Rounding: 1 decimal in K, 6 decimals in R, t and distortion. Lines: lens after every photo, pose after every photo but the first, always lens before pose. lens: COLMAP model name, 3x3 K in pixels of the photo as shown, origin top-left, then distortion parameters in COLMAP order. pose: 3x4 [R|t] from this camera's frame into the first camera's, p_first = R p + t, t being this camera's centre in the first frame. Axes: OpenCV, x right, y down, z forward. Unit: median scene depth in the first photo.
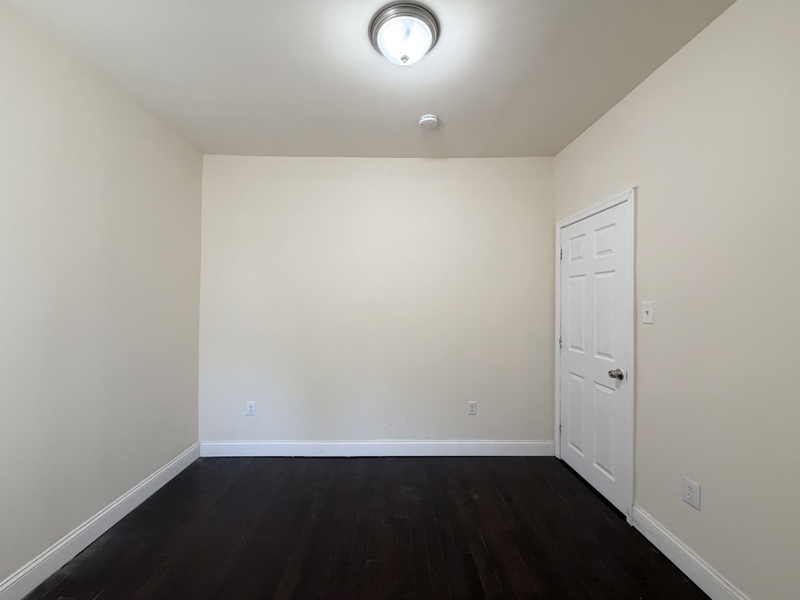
lens RADIAL K [[318.2, 0, 397.1], [0, 318.2, 301.4], [0, 0, 1]] dist [-0.000793, 0.000128]
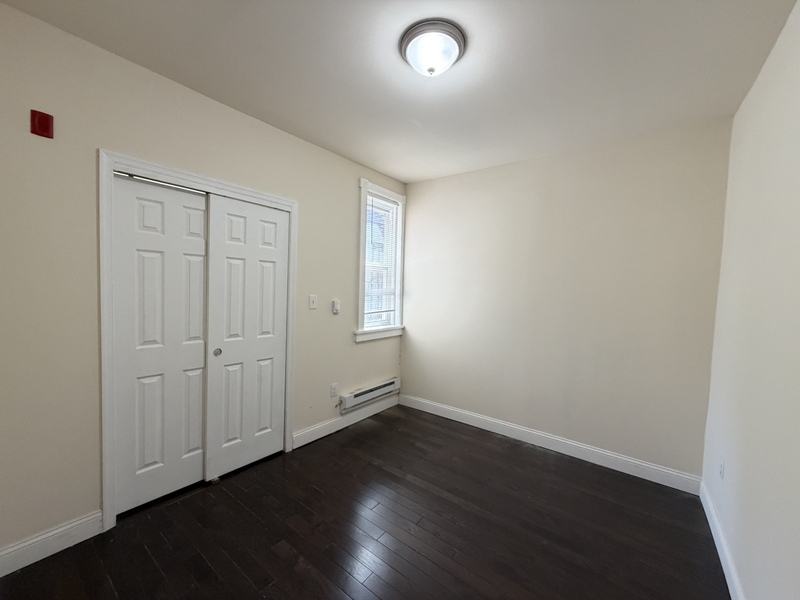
lens RADIAL K [[318.2, 0, 397.1], [0, 318.2, 301.4], [0, 0, 1]] dist [-0.000793, 0.000128]
pose [[-0.614936, 0.010520, -0.788507, 0.507540], [-0.034996, 0.998562, 0.040615, -0.020359], [0.787800, 0.052570, -0.613683, 0.870994]]
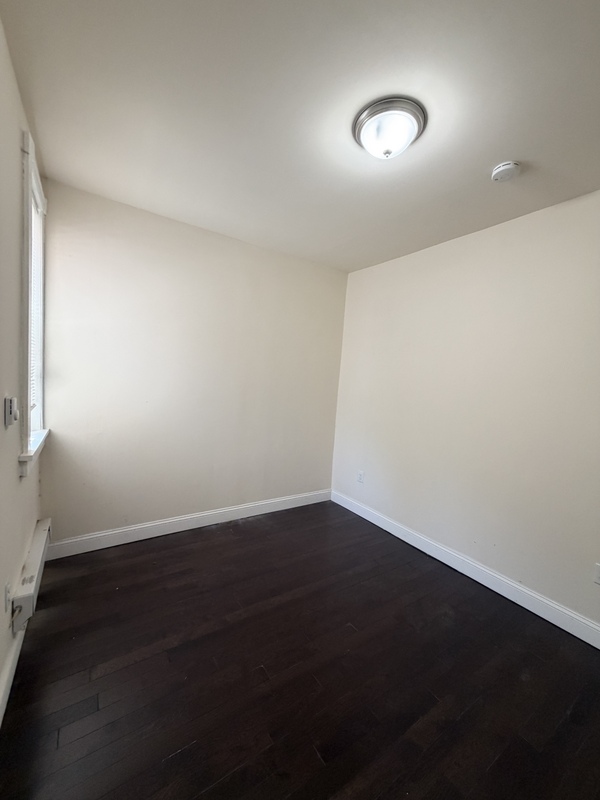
lens RADIAL K [[318.2, 0, 298.7], [0, 318.2, 397.6], [0, 0, 1]] dist [-0.000793, 0.000128]
pose [[0.542857, 0.083984, -0.835615, 0.414863], [-0.057936, 0.996362, 0.062502, -0.027668], [0.837824, 0.014483, 0.545748, 0.131622]]
